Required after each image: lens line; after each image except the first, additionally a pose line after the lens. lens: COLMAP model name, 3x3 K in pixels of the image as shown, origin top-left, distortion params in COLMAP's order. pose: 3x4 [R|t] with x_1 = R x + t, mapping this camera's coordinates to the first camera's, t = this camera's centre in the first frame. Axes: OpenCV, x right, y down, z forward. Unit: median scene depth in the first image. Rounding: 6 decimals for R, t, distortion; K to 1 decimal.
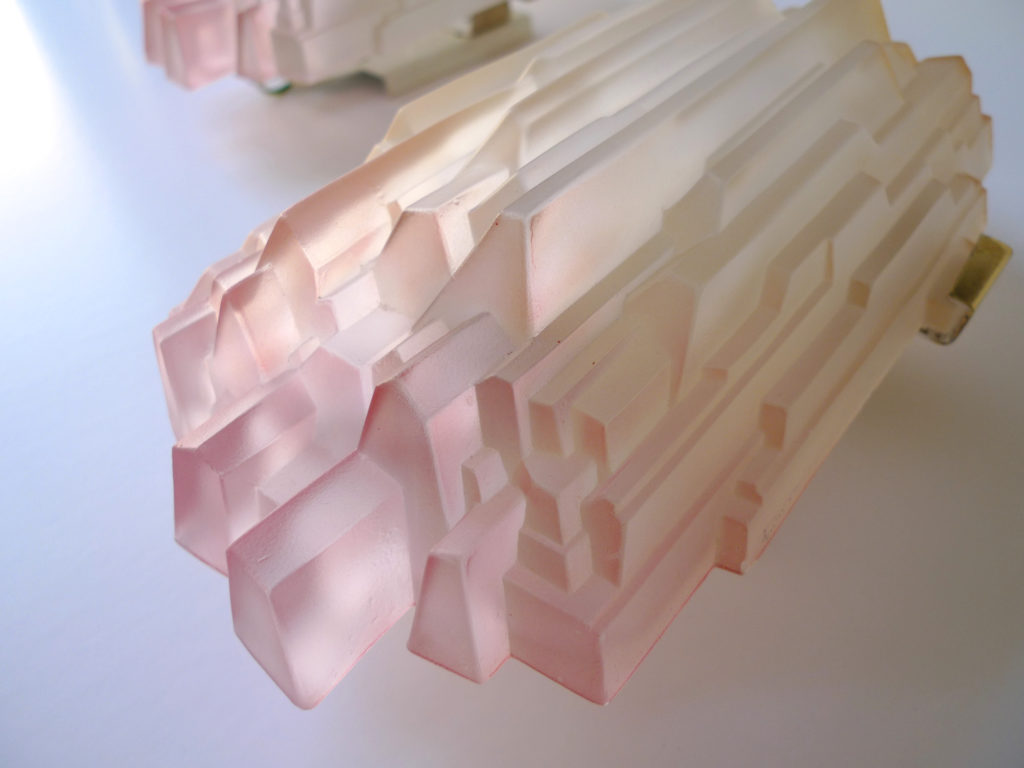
lens RADIAL K [[834.7, 0, 512.0], [0, 834.7, 384.0], [0, 0, 1]] dist [-0.003150, -0.000319]
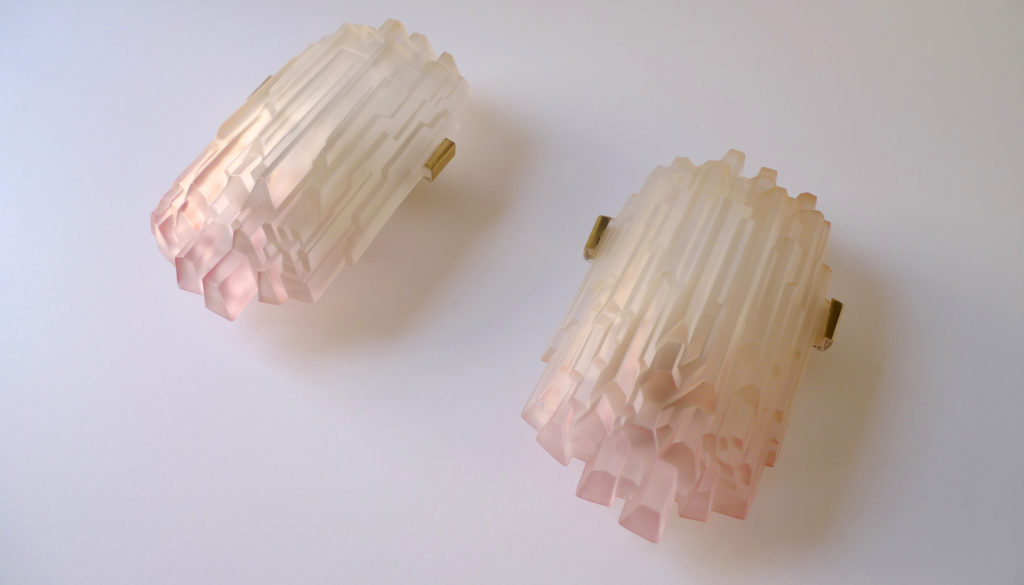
lens RADIAL K [[711.2, 0, 512.0], [0, 711.2, 292.5], [0, 0, 1]] dist [-0.000195, 0.000031]
pose [[0.964428, -0.182485, 0.191254, 0.339920], [0.147616, 0.971963, 0.183024, -0.114740], [-0.219291, -0.148281, 0.964326, -2.137367]]
